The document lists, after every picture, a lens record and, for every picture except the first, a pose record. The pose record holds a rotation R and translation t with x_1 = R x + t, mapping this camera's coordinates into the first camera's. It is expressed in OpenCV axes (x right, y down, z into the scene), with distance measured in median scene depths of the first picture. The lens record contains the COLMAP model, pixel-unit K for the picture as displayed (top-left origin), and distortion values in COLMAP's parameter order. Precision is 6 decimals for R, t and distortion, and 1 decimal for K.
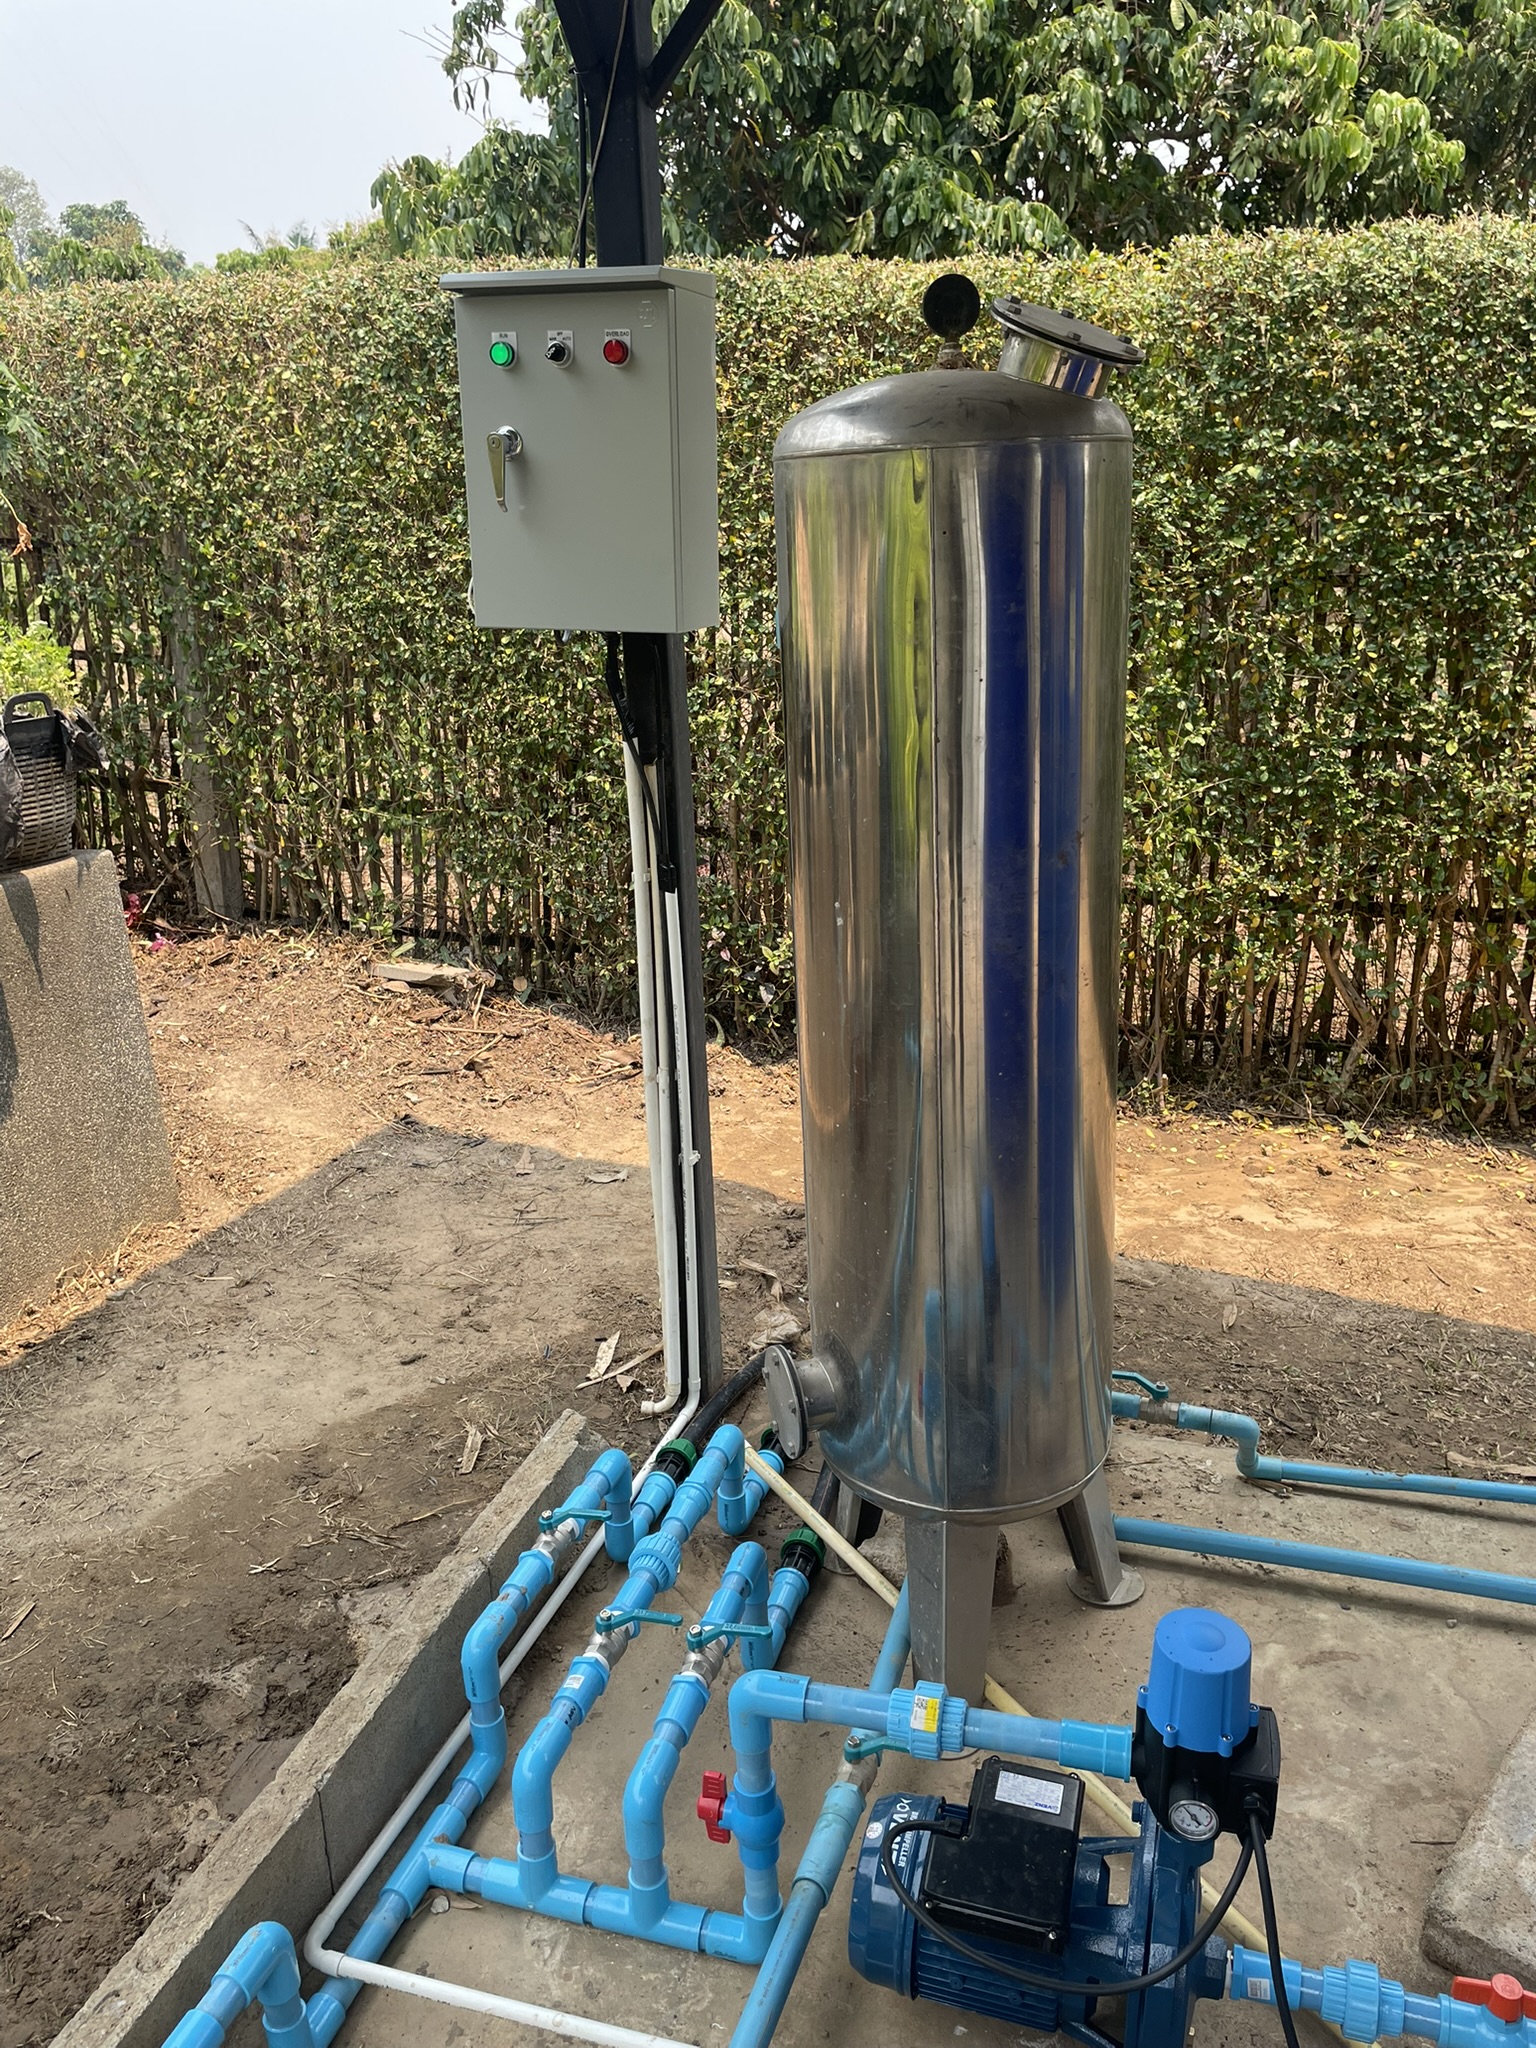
lens RADIAL K [[1720.7, 0, 768.0], [0, 1720.7, 1024.0], [0, 0, 1]] dist [0.122303, -0.167077]
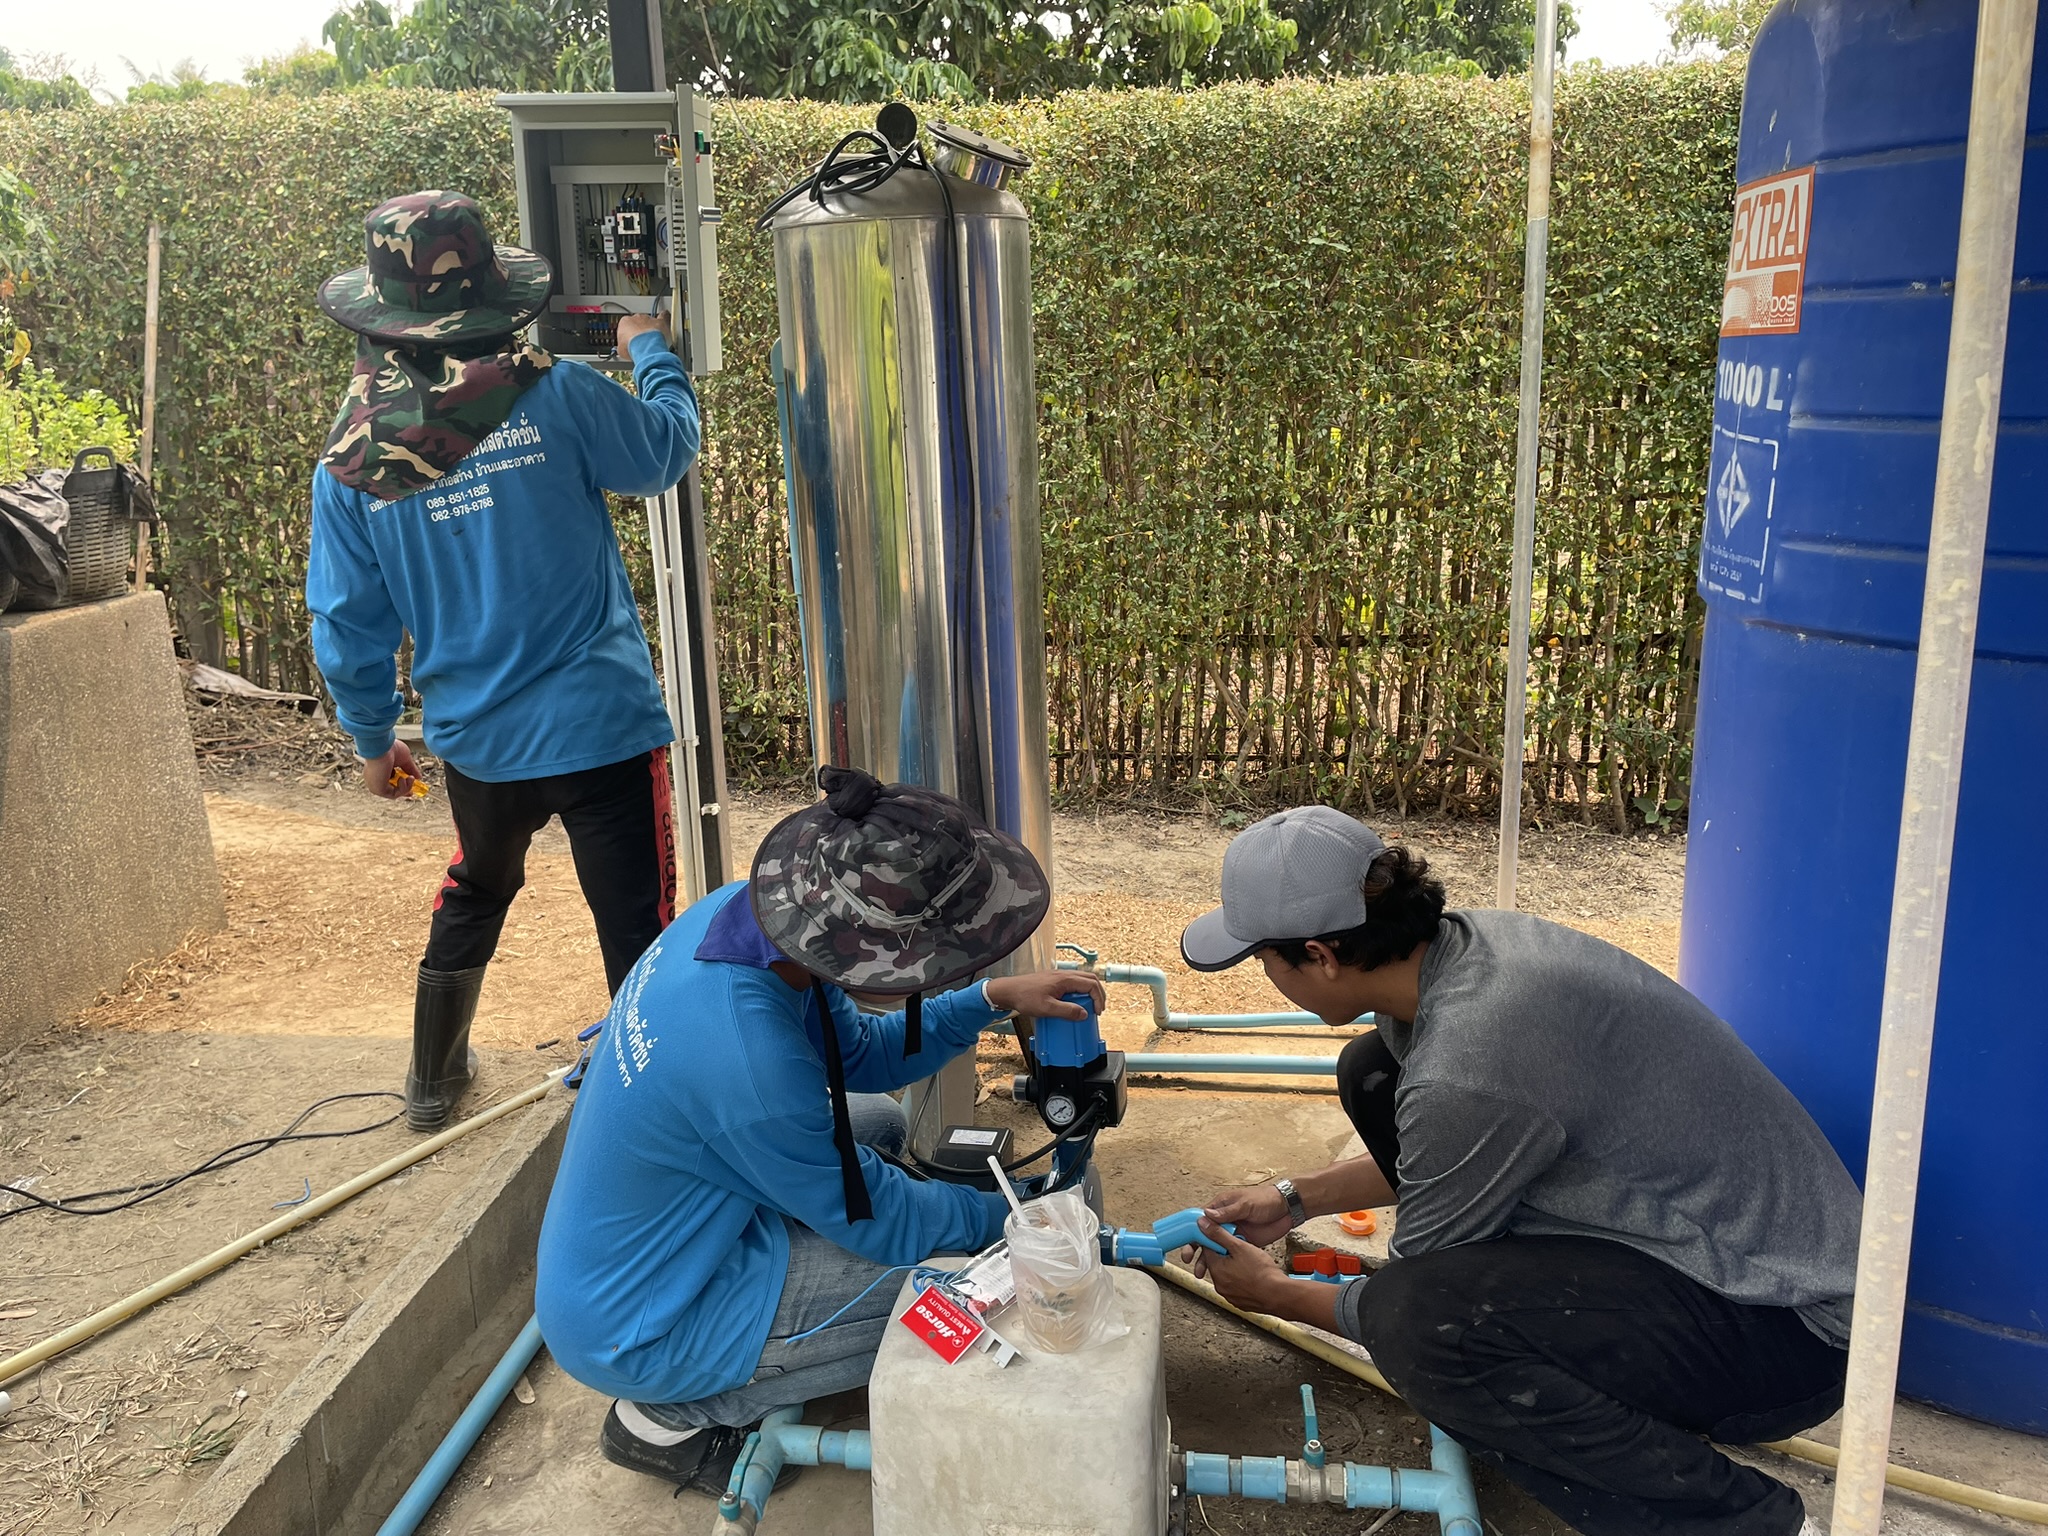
lens RADIAL K [[1720.7, 0, 1024.0], [0, 1720.7, 768.0], [0, 0, 1]] dist [0.122303, -0.167077]
pose [[0.983187, -0.042951, 0.177478, -0.025738], [0.052409, 0.997425, -0.048948, 0.070698], [-0.174918, 0.057427, 0.982907, -0.145196]]
